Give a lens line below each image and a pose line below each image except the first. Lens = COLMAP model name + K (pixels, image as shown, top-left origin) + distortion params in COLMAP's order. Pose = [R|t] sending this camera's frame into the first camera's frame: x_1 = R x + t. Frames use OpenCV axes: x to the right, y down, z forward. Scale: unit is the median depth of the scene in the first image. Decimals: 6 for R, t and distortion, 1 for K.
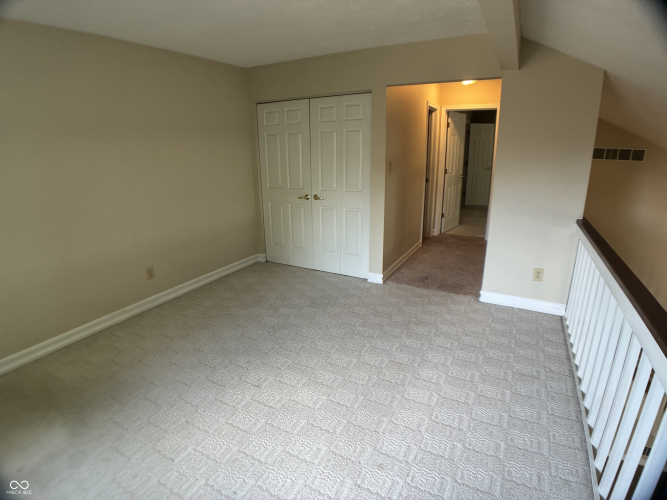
lens RADIAL K [[349.0, 0, 325.0], [0, 349.0, 252.4], [0, 0, 1]] dist [-0.112098, 0.022074]
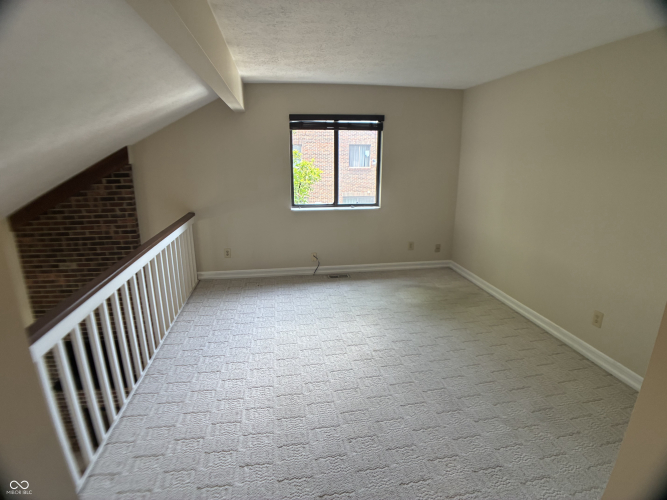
lens RADIAL K [[349.0, 0, 325.0], [0, 349.0, 252.4], [0, 0, 1]] dist [-0.112098, 0.022074]
pose [[-0.799409, 0.172807, -0.575398, 0.478431], [-0.162033, 0.860236, 0.483466, -0.389074], [0.578525, 0.479721, -0.659680, 1.191319]]
